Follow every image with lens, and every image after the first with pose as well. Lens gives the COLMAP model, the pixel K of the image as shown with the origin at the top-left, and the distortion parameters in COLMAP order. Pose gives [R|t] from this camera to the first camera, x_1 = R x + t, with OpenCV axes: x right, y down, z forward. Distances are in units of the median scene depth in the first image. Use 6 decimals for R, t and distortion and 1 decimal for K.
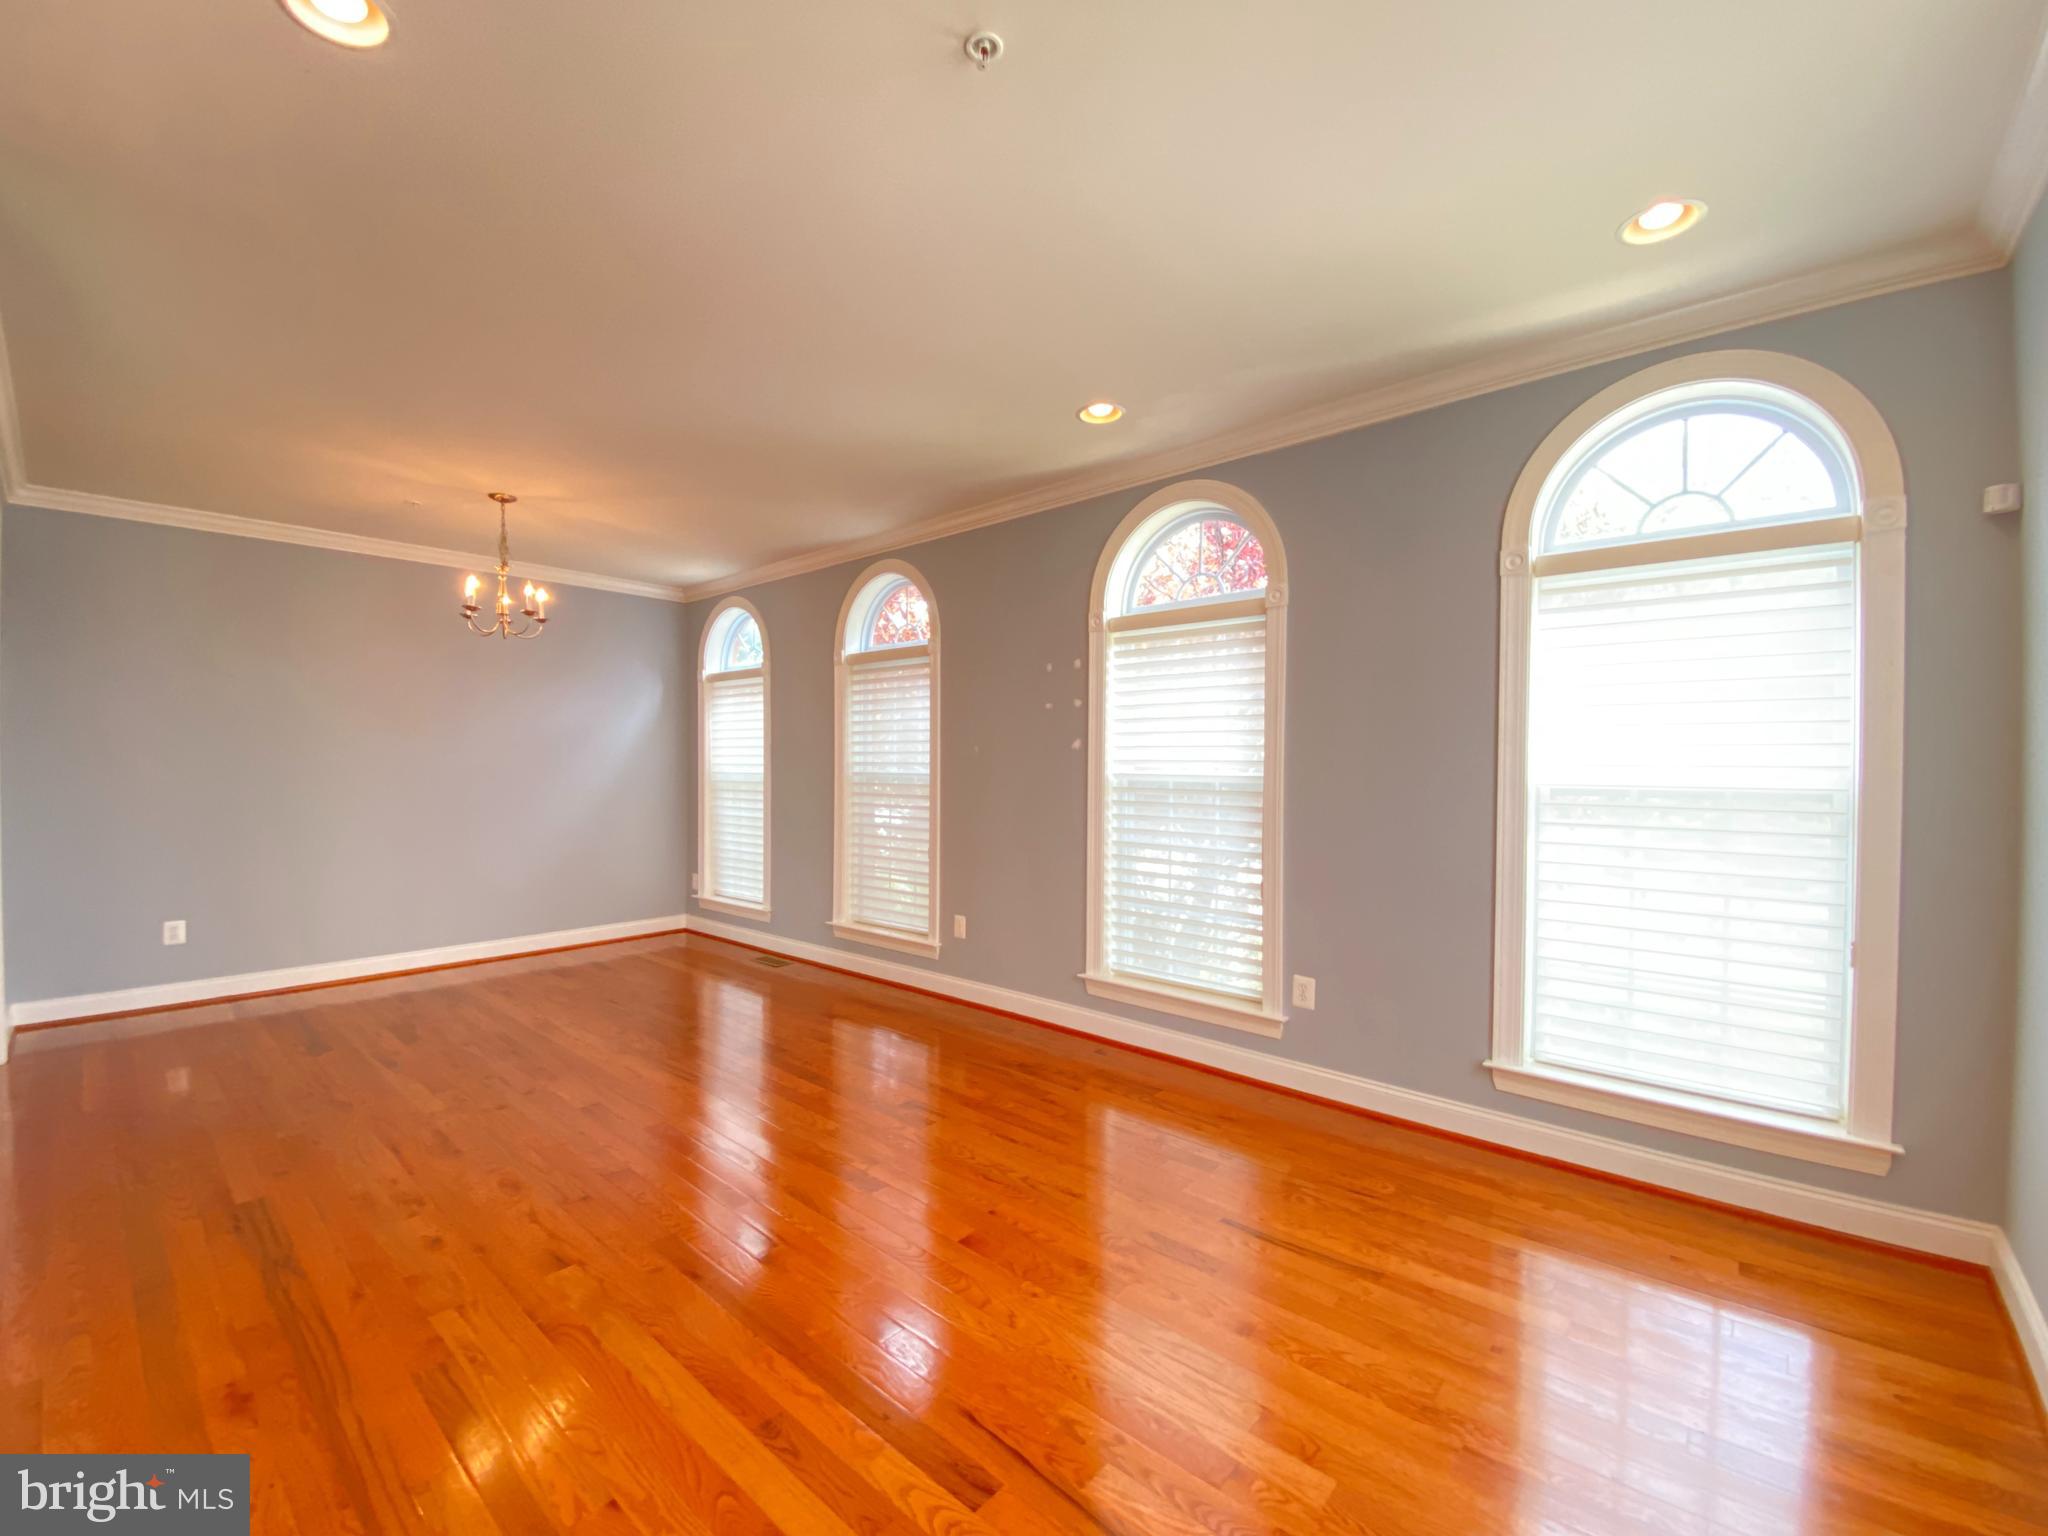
lens RADIAL K [[830.3, 0, 1052.8], [0, 830.3, 771.8], [0, 0, 1]] dist [-0.016827, -0.002705]
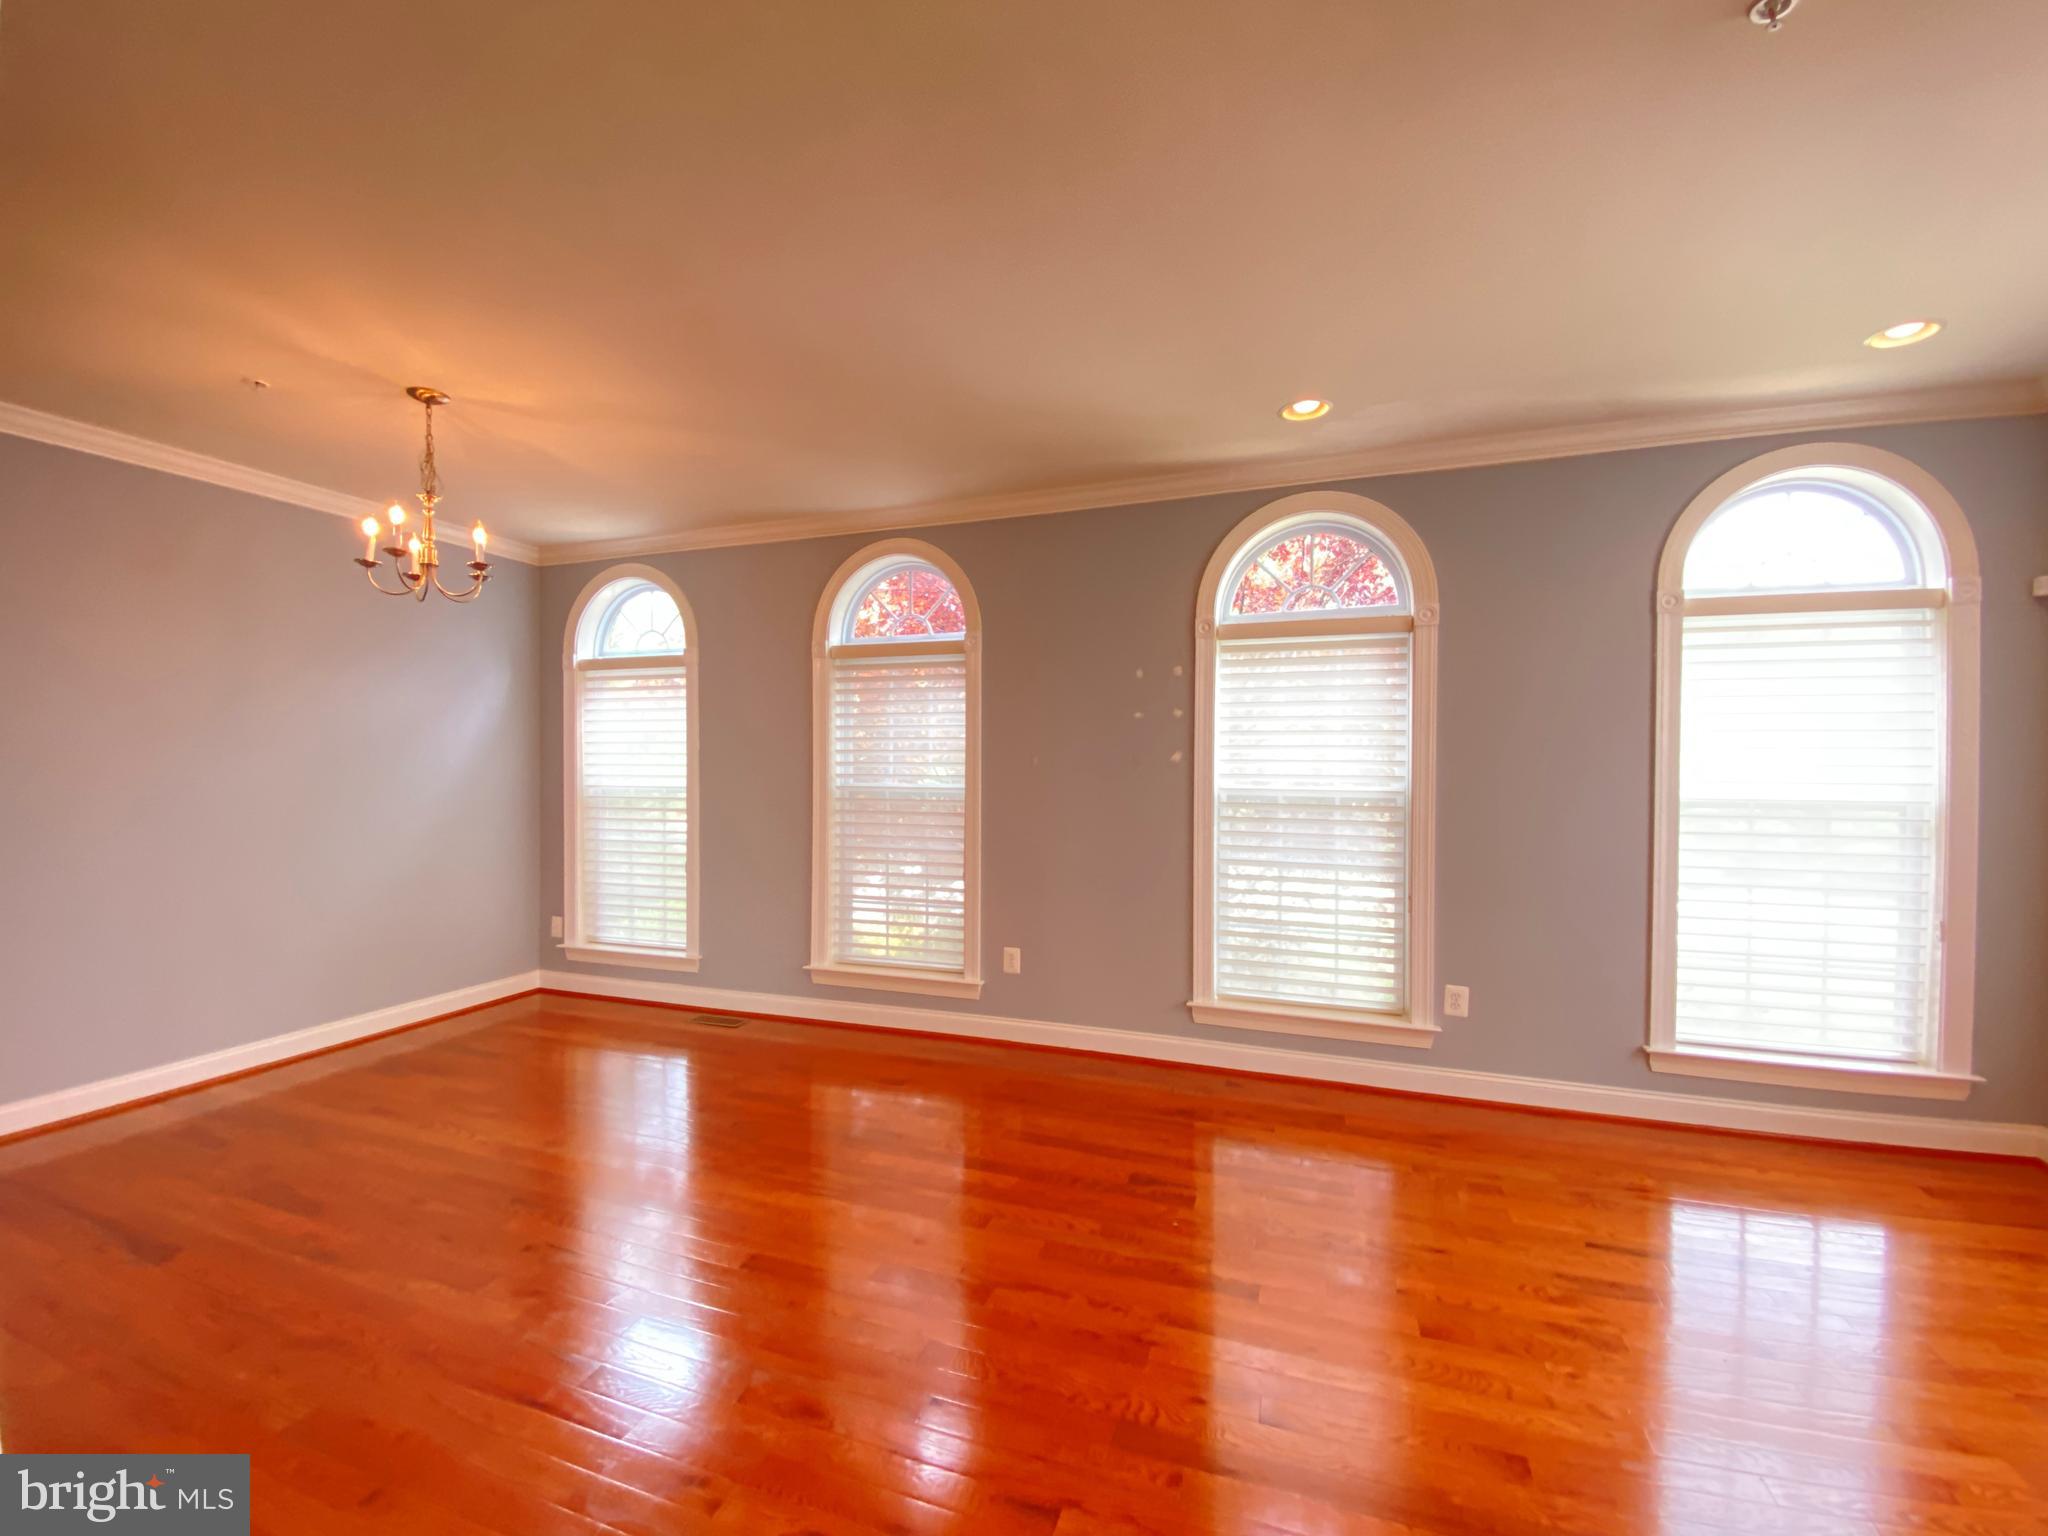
lens RADIAL K [[830.3, 0, 1037.5], [0, 830.3, 767.5], [0, 0, 1]] dist [-0.016827, -0.002705]
pose [[0.933761, -0.000395, 0.357896, -0.461577], [0.002807, 0.999977, -0.006220, -0.016239], [-0.357885, 0.006813, 0.933741, 0.185695]]
